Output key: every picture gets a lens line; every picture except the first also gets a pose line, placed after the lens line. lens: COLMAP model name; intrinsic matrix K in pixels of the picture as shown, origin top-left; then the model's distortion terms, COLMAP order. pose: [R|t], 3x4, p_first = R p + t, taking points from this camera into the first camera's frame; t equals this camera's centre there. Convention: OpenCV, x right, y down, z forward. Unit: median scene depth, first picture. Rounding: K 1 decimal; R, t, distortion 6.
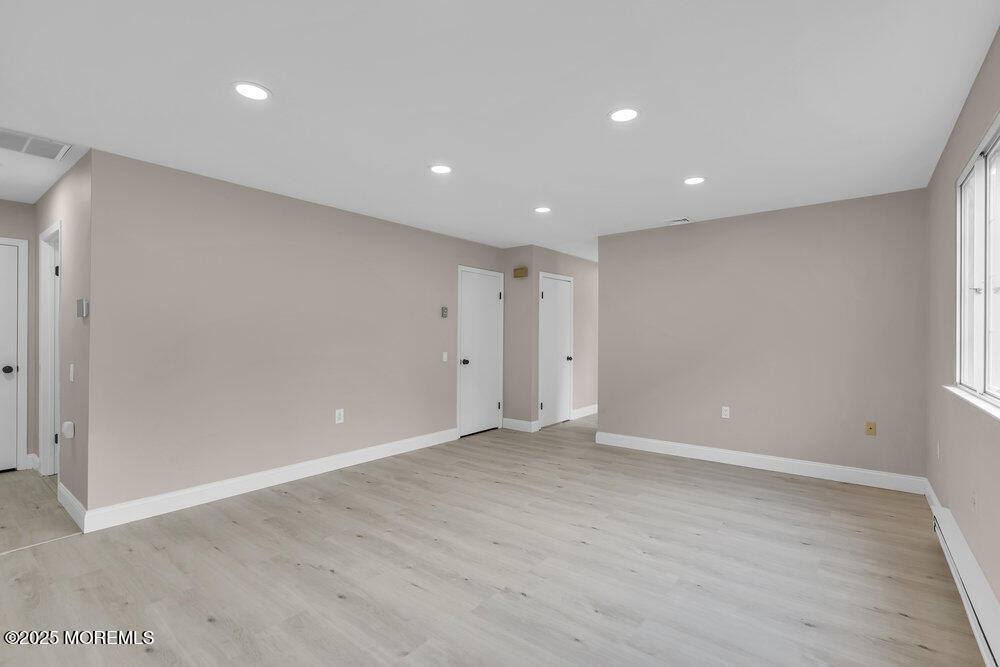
lens RADIAL K [[459.0, 0, 500.0], [0, 459.0, 333.5], [0, 0, 1]] dist [-0.001052, 0.000274]
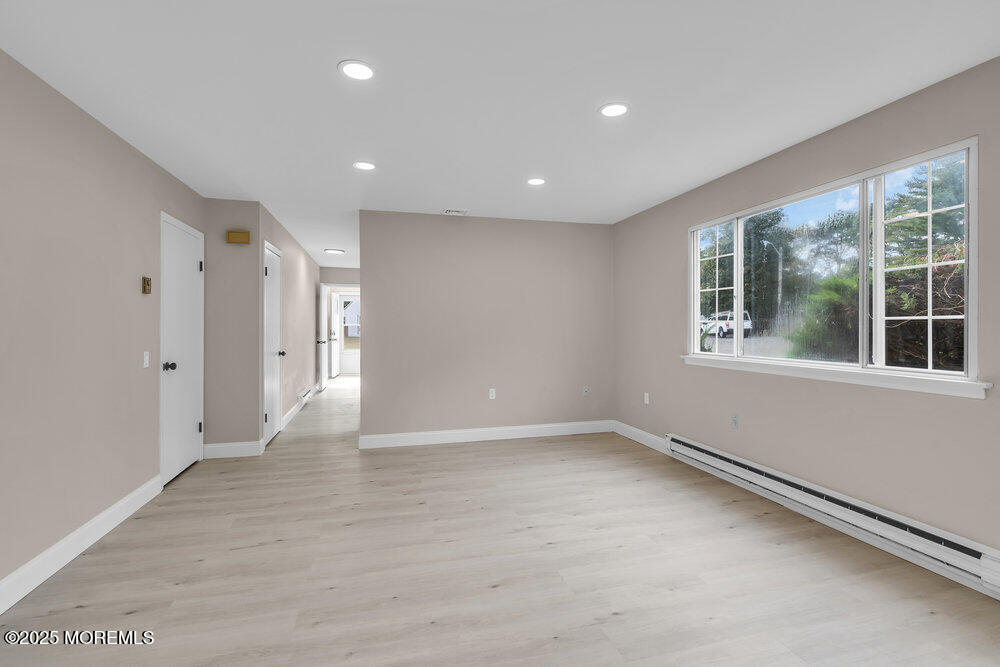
lens RADIAL K [[460.9, 0, 501.9], [0, 460.9, 328.0], [0, 0, 1]] dist [-0.000704, 0.000260]
pose [[0.590780, -0.003582, 0.806825, -0.460818], [-0.003739, 0.999967, 0.007178, 0.004448], [-0.806824, -0.007258, 0.590747, 0.377153]]
